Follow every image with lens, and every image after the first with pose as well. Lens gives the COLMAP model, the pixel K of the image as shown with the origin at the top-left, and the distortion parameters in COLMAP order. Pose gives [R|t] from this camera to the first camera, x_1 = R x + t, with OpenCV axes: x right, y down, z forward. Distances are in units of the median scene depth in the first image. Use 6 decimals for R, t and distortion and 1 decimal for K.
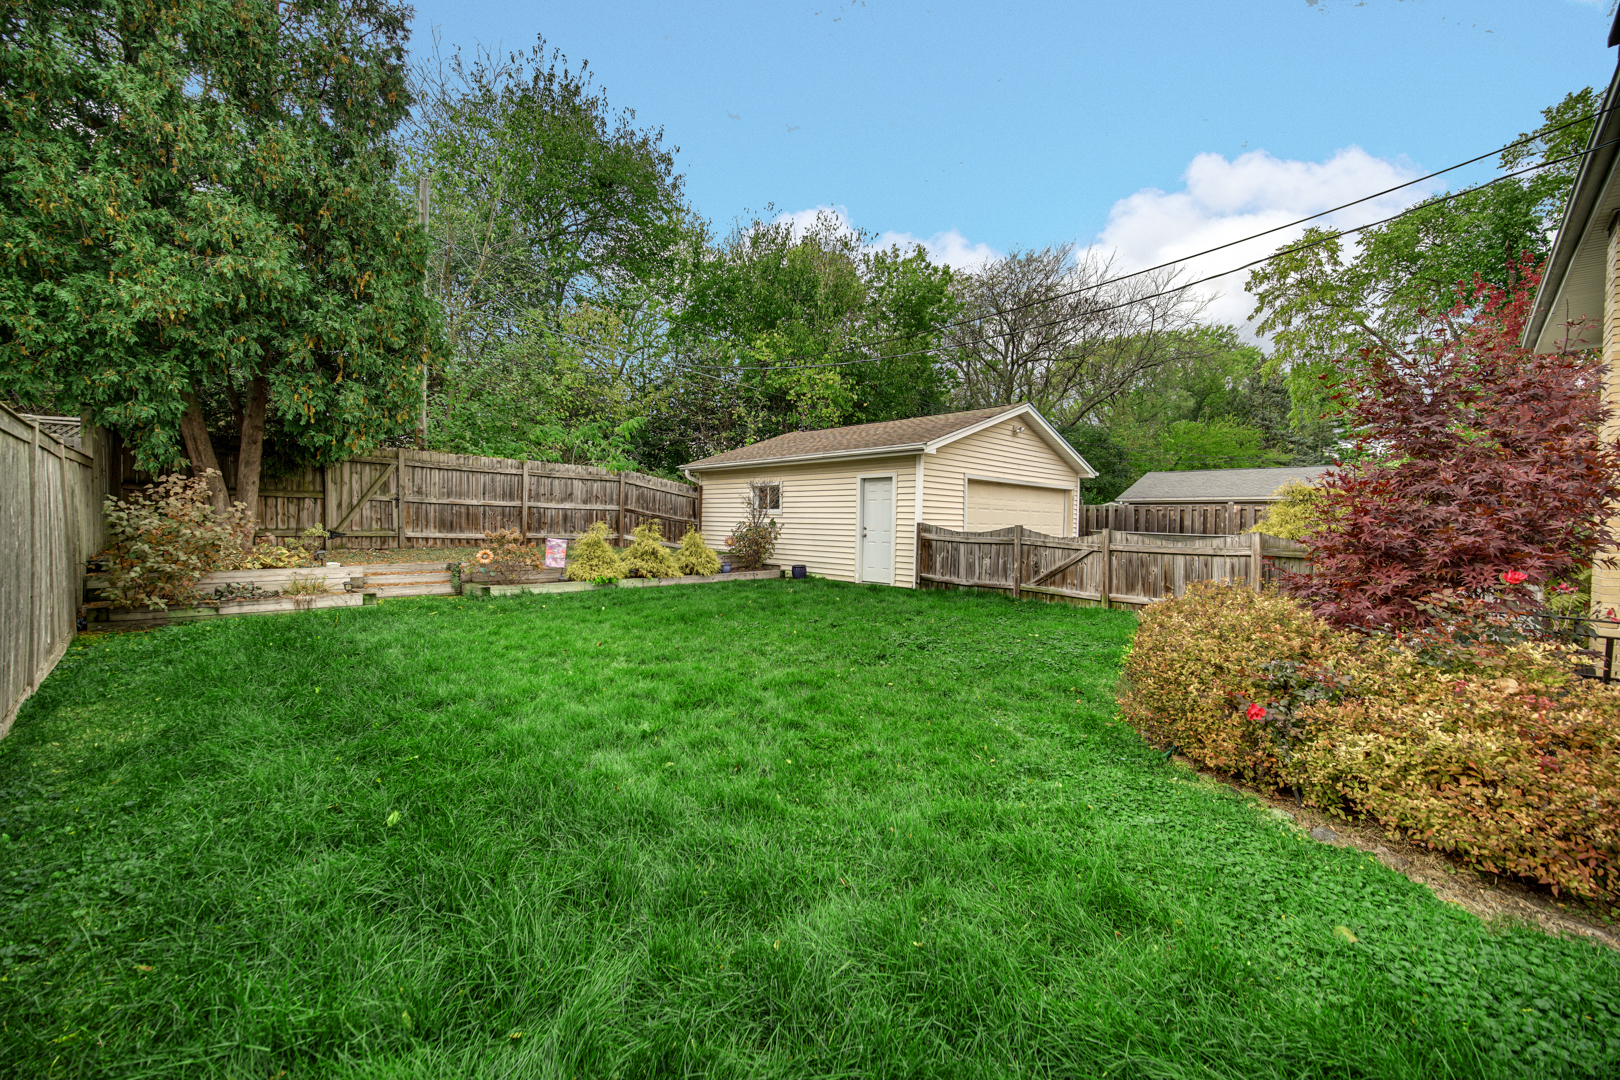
lens RADIAL K [[646.3, 0, 804.3], [0, 646.3, 530.9], [0, 0, 1]] dist [0.001170, 0.001239]
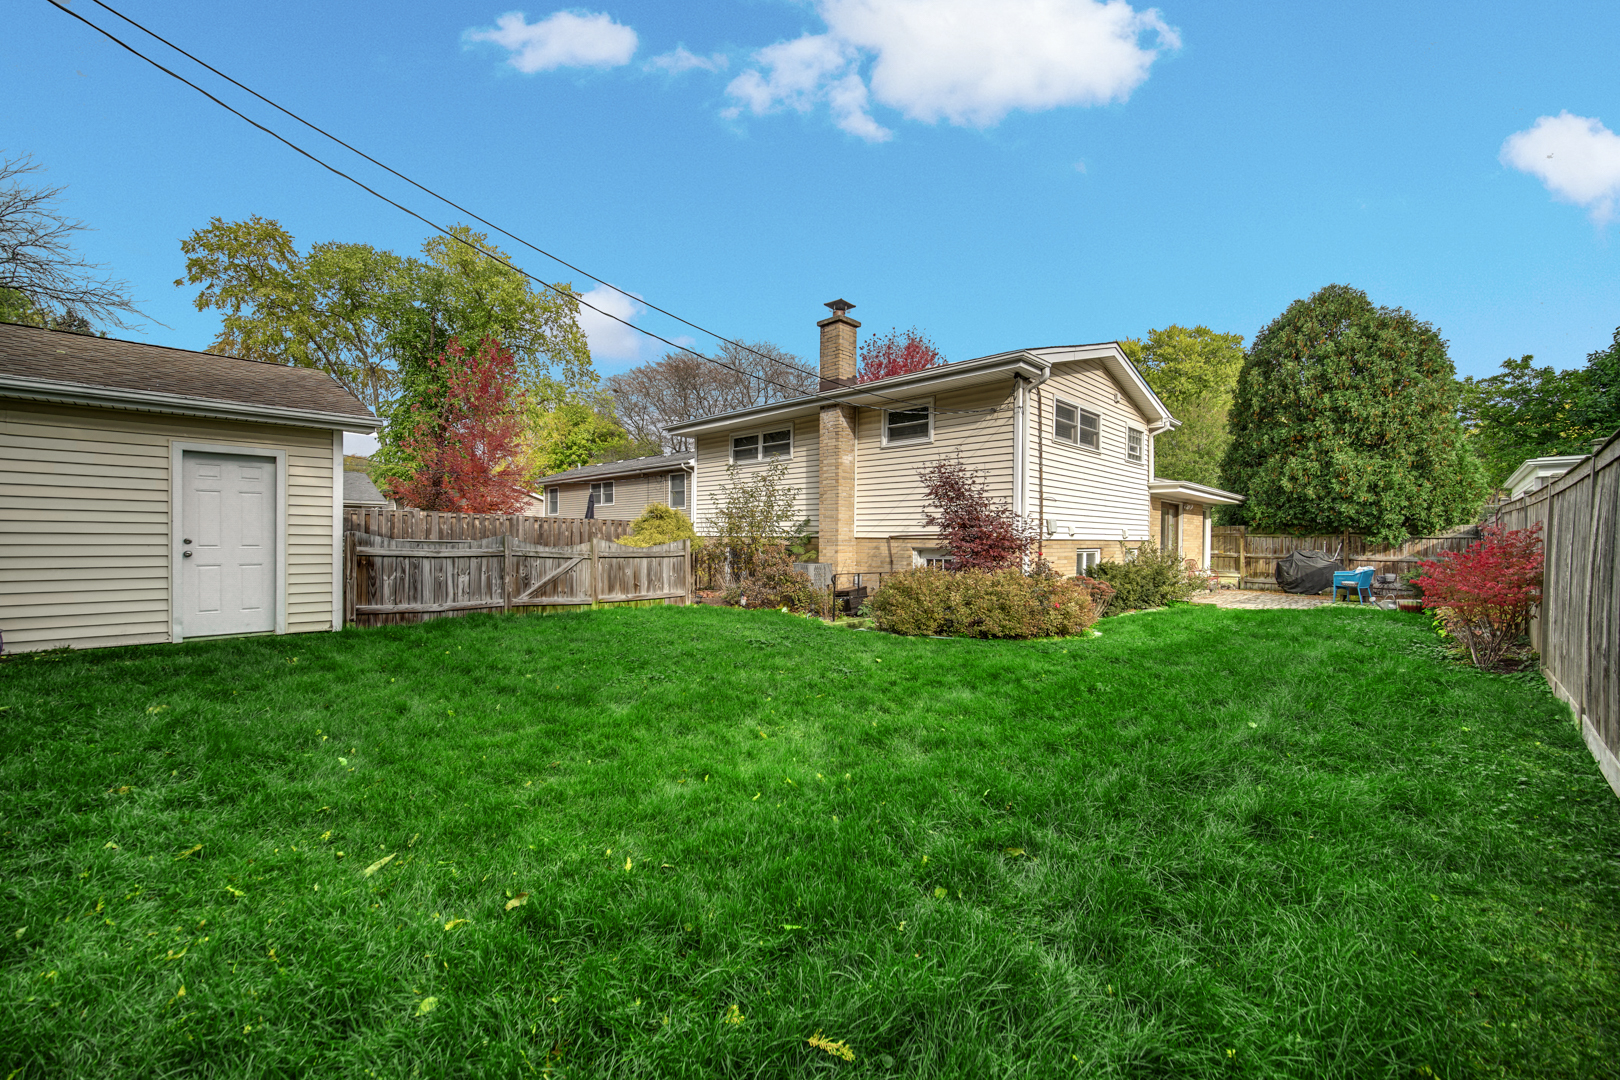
lens RADIAL K [[646.3, 0, 812.1], [0, 646.3, 544.1], [0, 0, 1]] dist [0.001170, 0.001239]
pose [[-0.010340, -0.024820, 0.999638, -0.535300], [0.002183, 0.999689, 0.024844, -0.016423], [-0.999944, 0.002439, -0.010283, 0.545405]]
